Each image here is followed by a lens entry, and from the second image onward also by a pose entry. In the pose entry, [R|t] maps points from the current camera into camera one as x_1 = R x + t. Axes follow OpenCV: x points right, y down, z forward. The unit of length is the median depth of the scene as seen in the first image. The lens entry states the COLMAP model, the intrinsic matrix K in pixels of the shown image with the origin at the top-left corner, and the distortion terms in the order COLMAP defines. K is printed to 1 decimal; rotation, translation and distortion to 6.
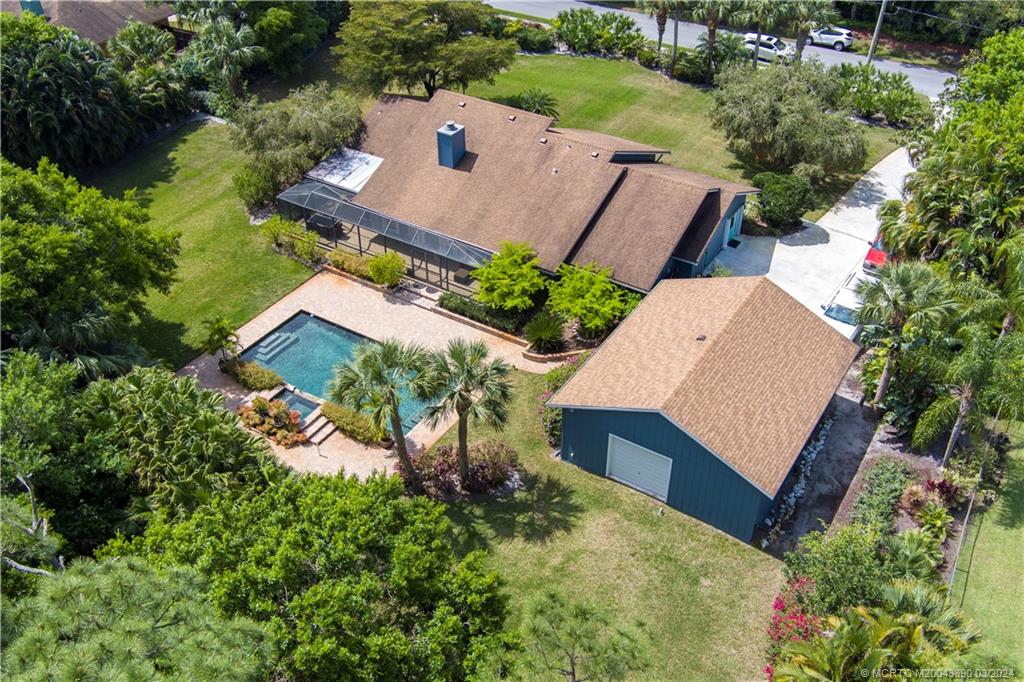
lens RADIAL K [[974.7, 0, 511.9], [0, 974.7, 347.6], [0, 0, 1]] dist [0.034433, 0.000000]
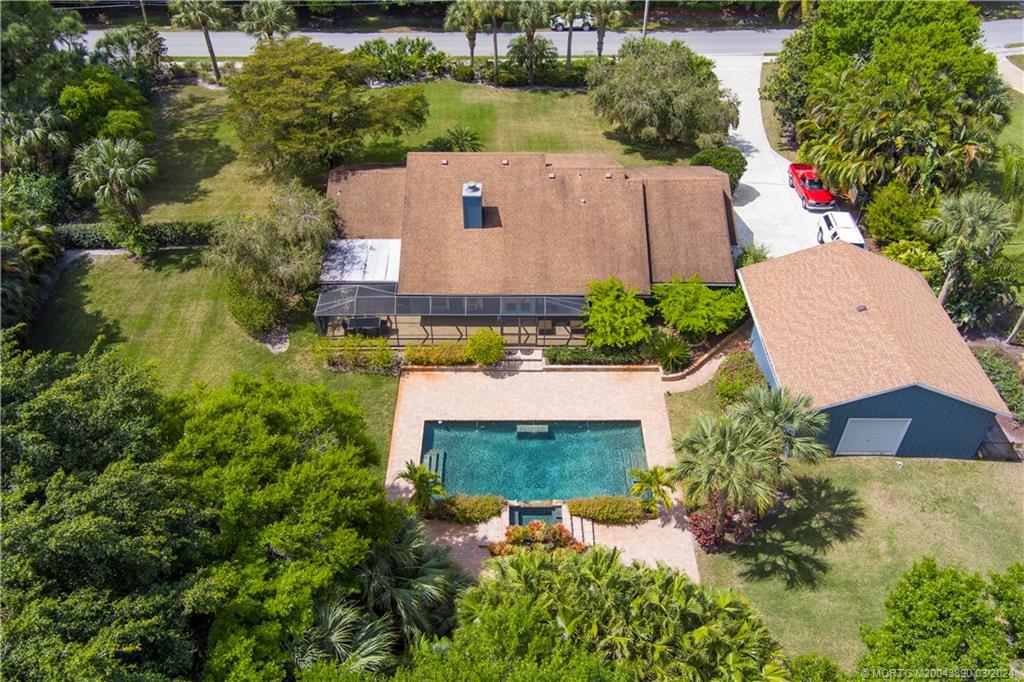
lens RADIAL K [[839.0, 0, 522.9], [0, 839.0, 343.6], [0, 0, 1]] dist [0.002623, 0.029436]
pose [[0.837881, -0.351120, 0.417935, -0.445303], [0.325489, 0.936026, 0.133839, -0.184354], [-0.438192, 0.023892, 0.898564, 0.237475]]
